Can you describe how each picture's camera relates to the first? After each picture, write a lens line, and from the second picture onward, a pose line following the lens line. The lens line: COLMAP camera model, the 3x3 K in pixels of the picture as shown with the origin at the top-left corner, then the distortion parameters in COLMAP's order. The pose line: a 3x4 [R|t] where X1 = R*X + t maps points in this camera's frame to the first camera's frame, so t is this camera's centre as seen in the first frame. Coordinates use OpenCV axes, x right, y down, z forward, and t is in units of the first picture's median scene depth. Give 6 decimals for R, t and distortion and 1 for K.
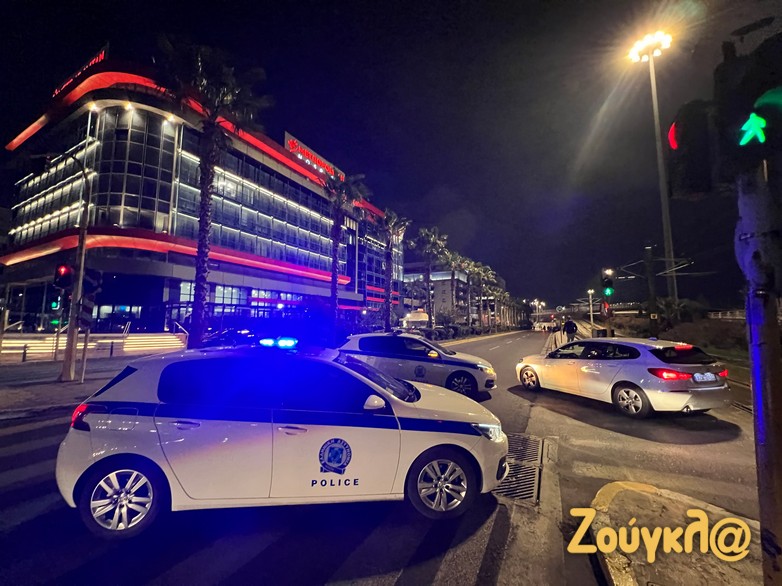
lens RADIAL K [[307.2, 0, 391.0], [0, 307.2, 293.0], [0, 0, 1]] dist [-0.000126, -0.000023]
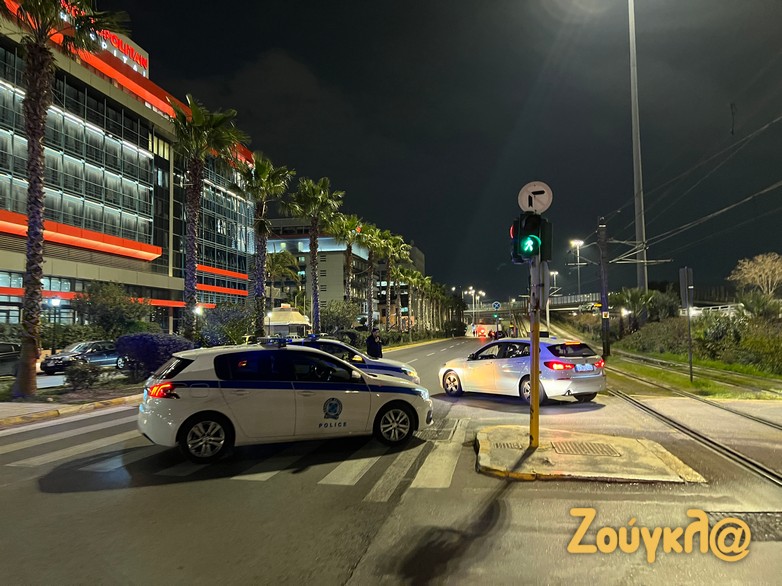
lens RADIAL K [[593.3, 0, 391.0], [0, 593.3, 293.0], [0, 0, 1]] dist [0.074179, -0.000528]
pose [[0.954531, 0.002012, 0.298105, -0.076452], [-0.013311, 0.999268, 0.035876, -0.017358], [-0.297815, -0.038212, 0.953859, -0.189202]]
